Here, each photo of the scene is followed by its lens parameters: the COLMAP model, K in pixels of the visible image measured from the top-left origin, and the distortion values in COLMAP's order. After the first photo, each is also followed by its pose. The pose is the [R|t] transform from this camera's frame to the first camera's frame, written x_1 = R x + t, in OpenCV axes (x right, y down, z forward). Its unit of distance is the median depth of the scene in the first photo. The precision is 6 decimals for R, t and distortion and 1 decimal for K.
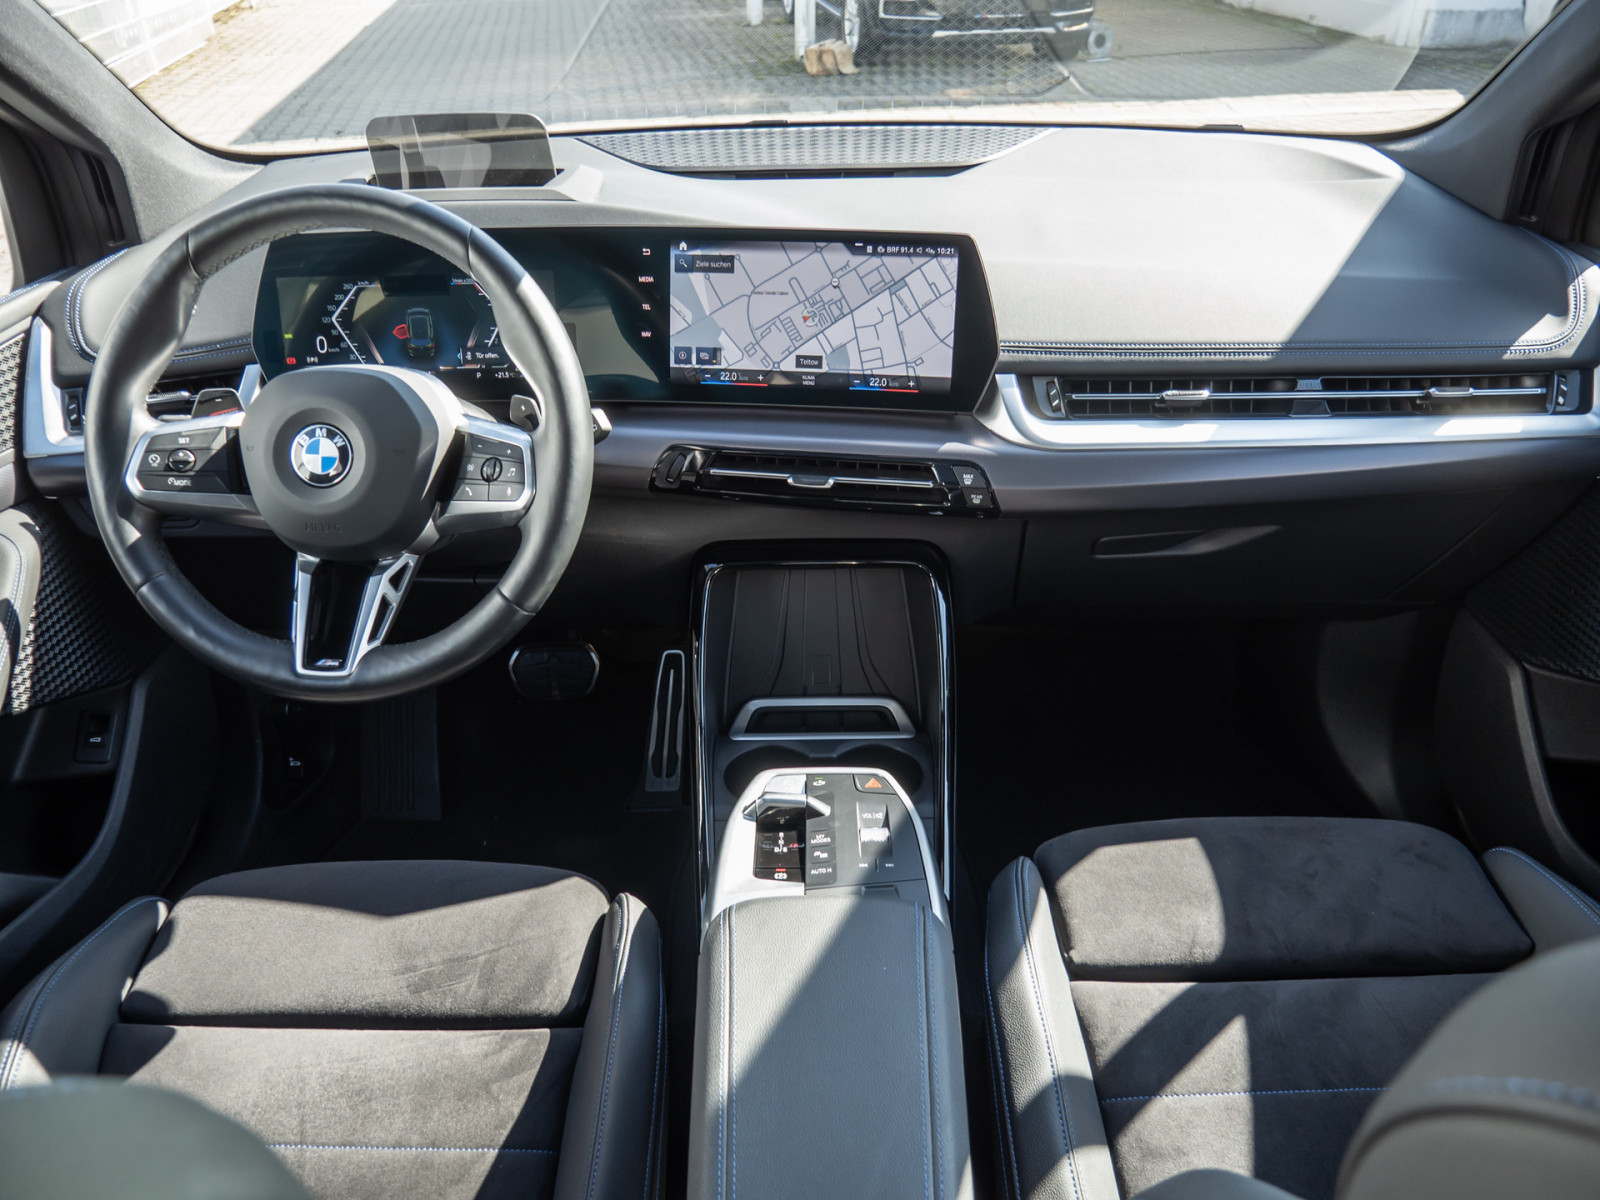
lens RADIAL K [[1158.2, 0, 807.6], [0, 1158.2, 613.5], [0, 0, 1]] dist [-0.051497, 0.008765]
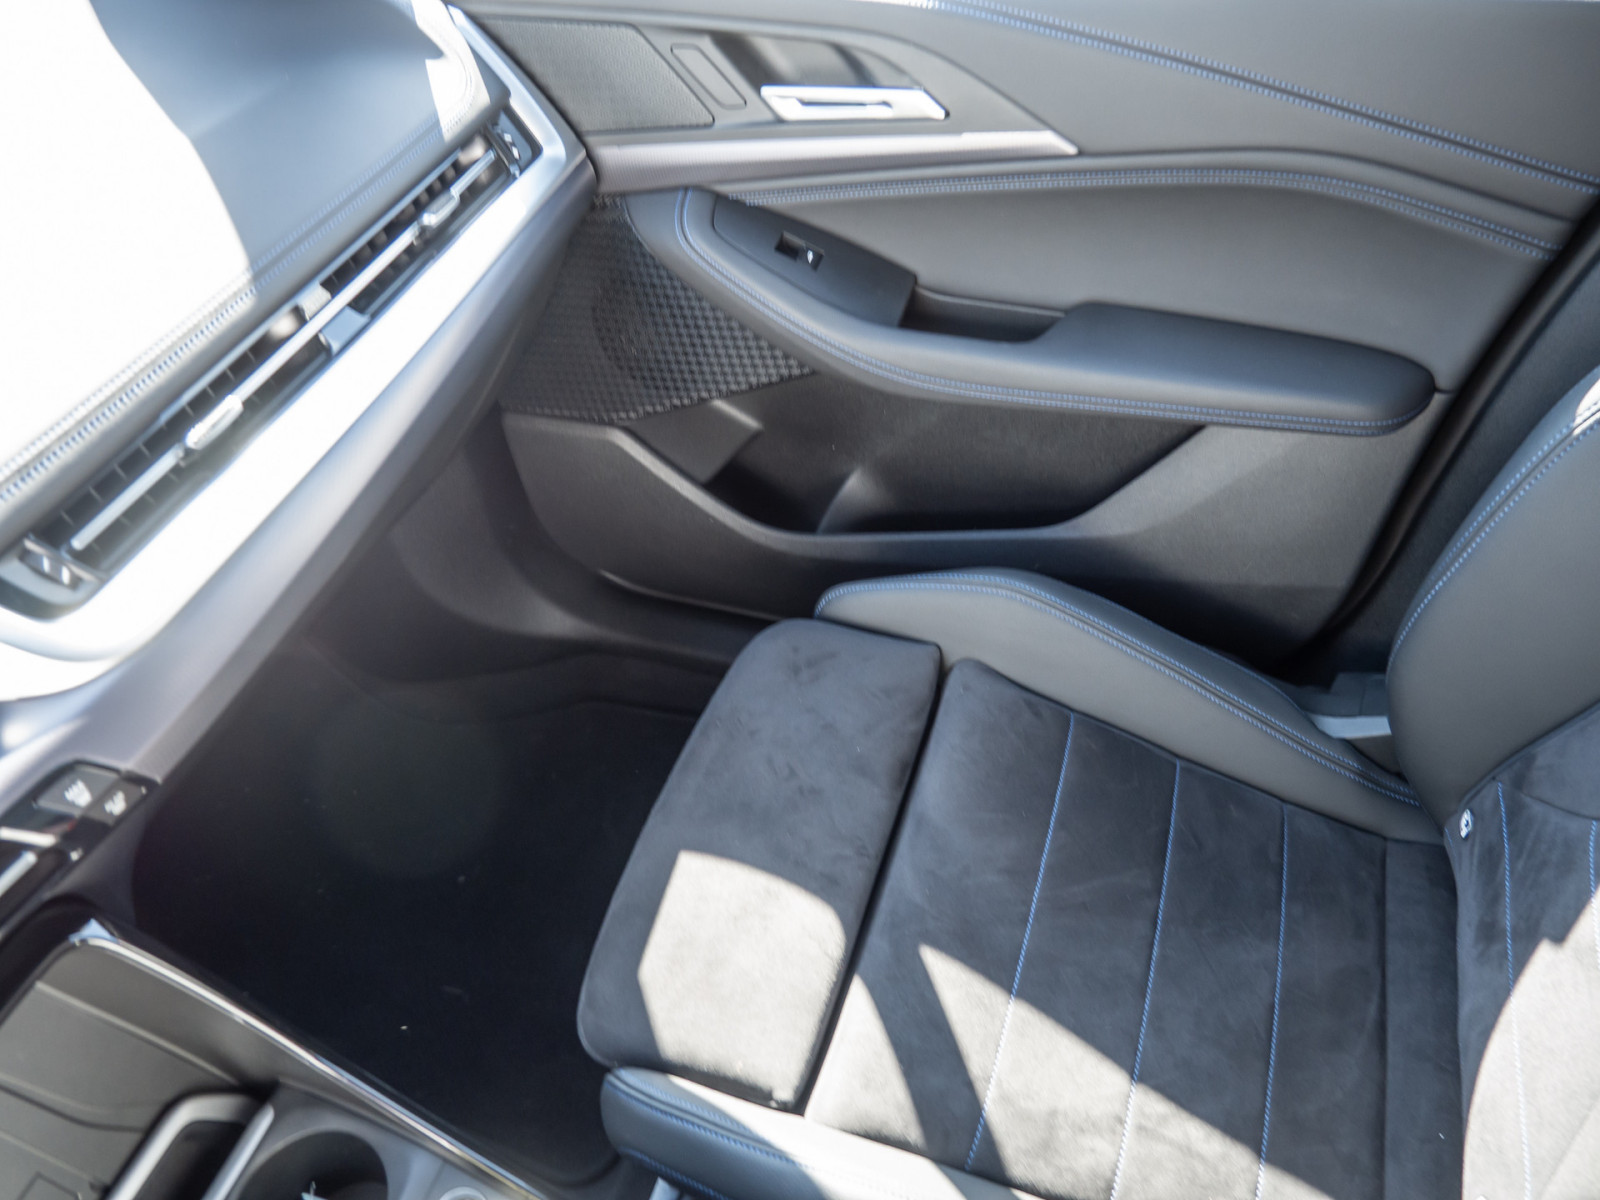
lens RADIAL K [[1158.2, 0, 792.1], [0, 1158.2, 605.6], [0, 0, 1]] dist [-0.051497, 0.008765]
pose [[0.327596, -0.681565, 0.654332, -0.031406], [0.553796, 0.699625, 0.451481, -0.225256], [-0.765501, 0.214462, 0.606642, 0.422487]]
